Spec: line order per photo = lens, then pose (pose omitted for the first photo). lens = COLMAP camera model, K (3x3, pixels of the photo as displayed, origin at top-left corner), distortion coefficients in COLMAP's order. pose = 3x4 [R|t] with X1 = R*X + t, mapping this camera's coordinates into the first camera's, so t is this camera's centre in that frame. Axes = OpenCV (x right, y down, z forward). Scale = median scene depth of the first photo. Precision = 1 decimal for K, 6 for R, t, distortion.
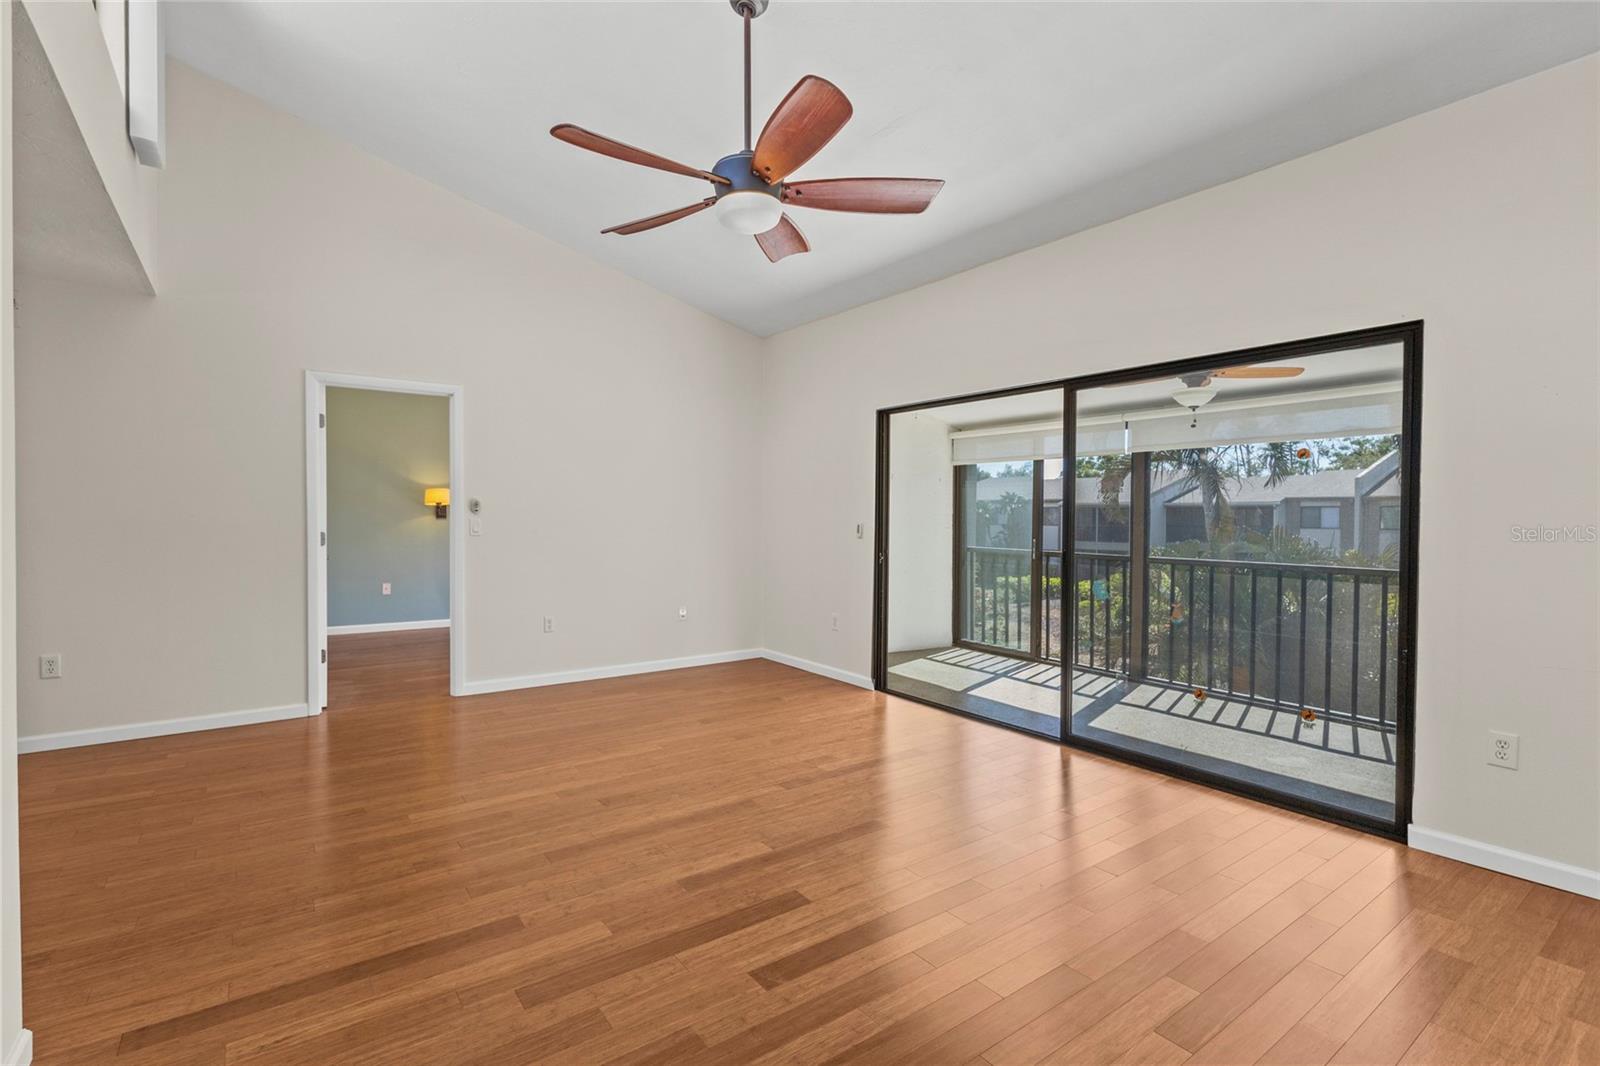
lens RADIAL K [[733.9, 0, 797.4], [0, 733.9, 530.0], [0, 0, 1]] dist [0.000938, 0.002073]
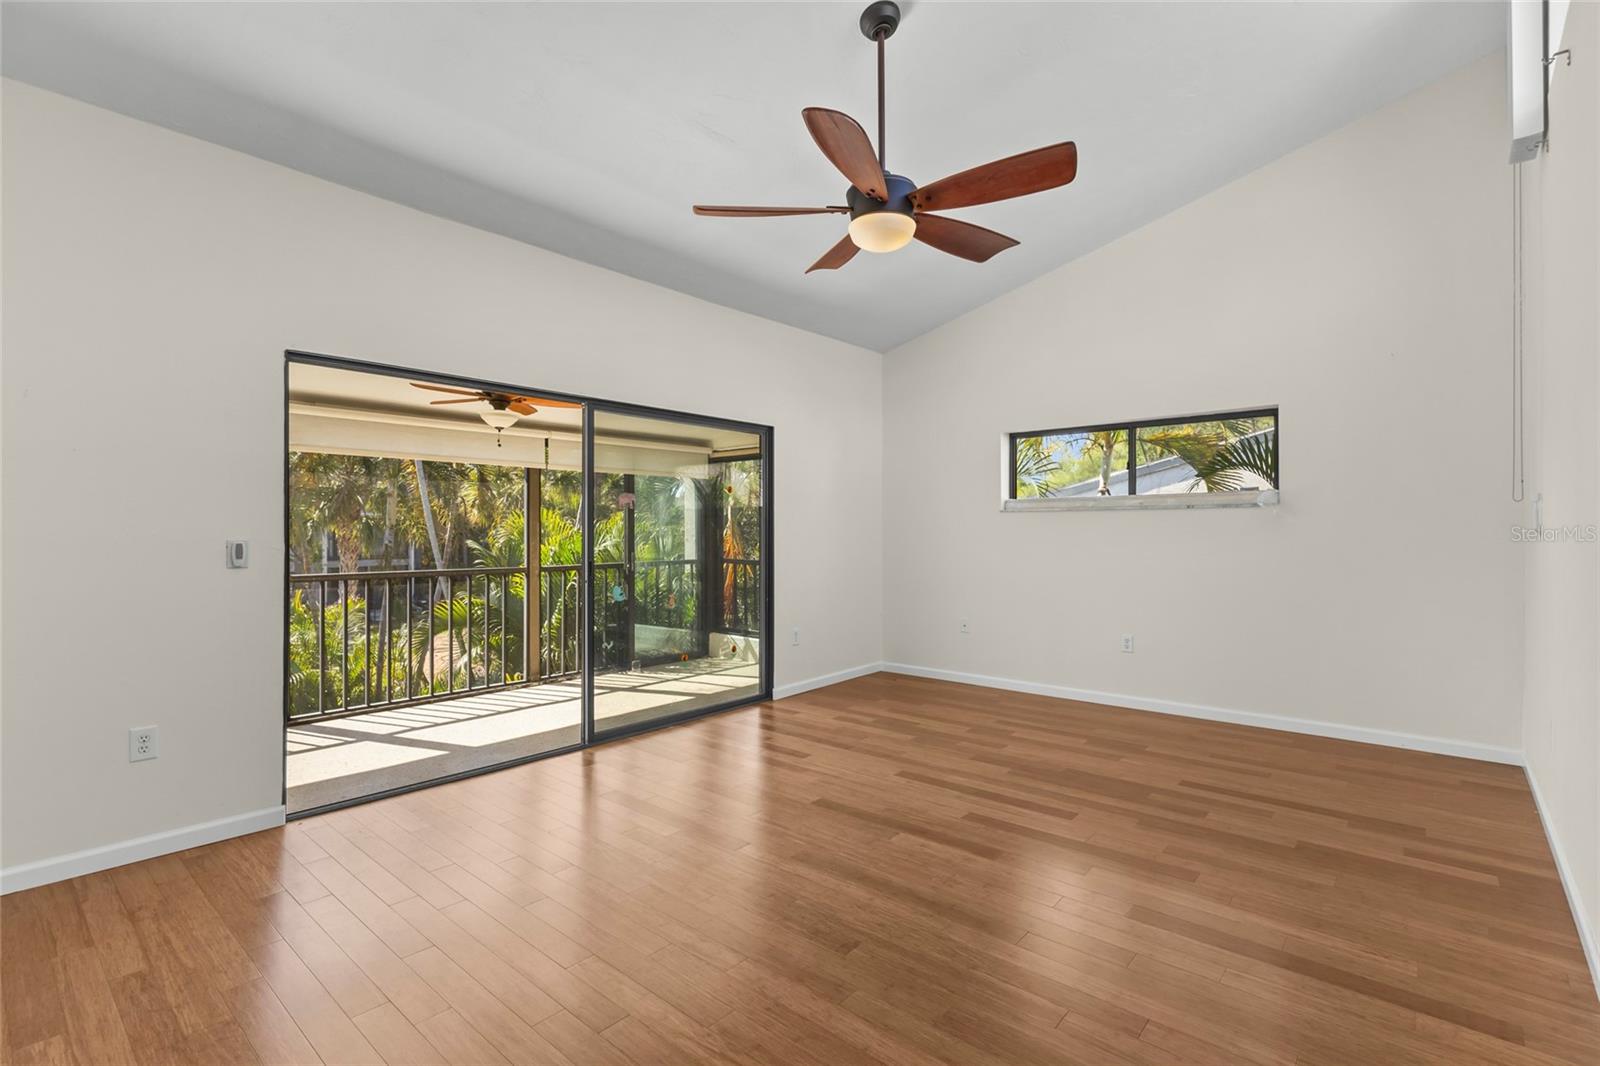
lens RADIAL K [[743.6, 0, 795.0], [0, 743.6, 526.7], [0, 0, 1]] dist [0.001345, 0.000611]
pose [[-0.222765, 0.002530, 0.974869, -1.027825], [0.018317, 0.999831, 0.001591, -0.023129], [-0.974700, 0.018212, -0.222774, 1.328833]]
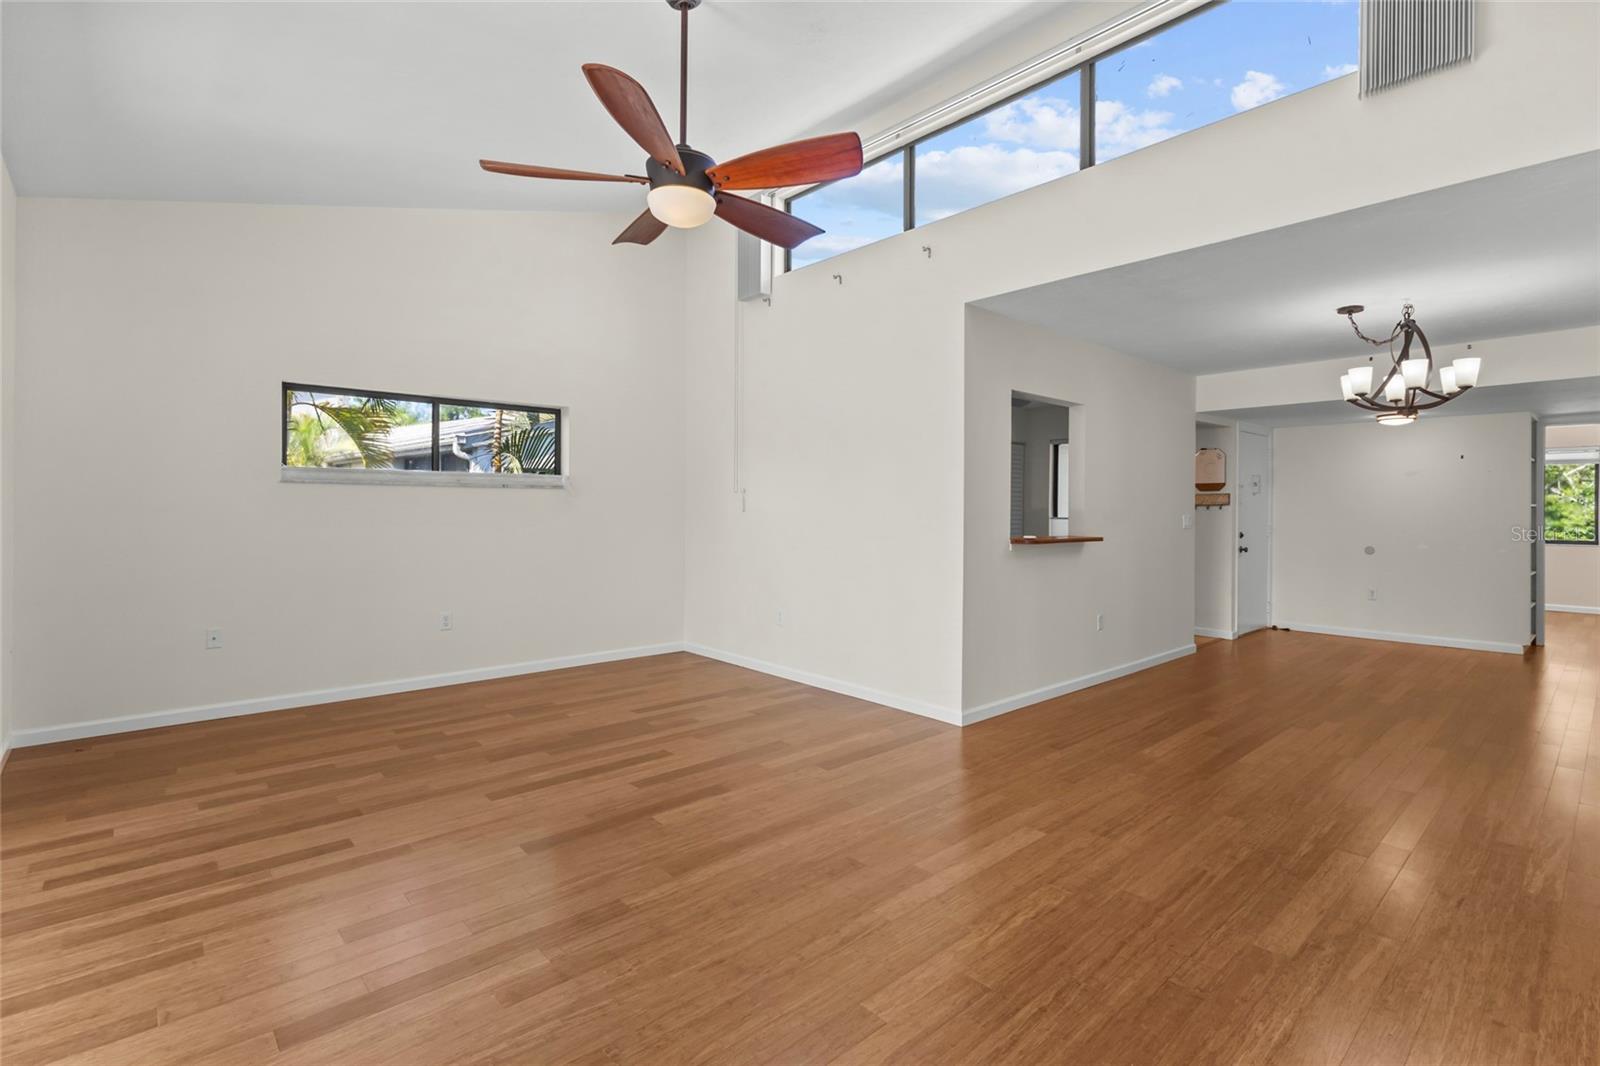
lens RADIAL K [[733.9, 0, 797.4], [0, 733.9, 530.0], [0, 0, 1]] dist [0.000938, 0.002073]
pose [[-0.994665, -0.007698, -0.102871, -0.125605], [-0.012443, 0.998884, 0.045567, -0.035053], [0.102405, 0.046604, -0.993650, 1.977969]]
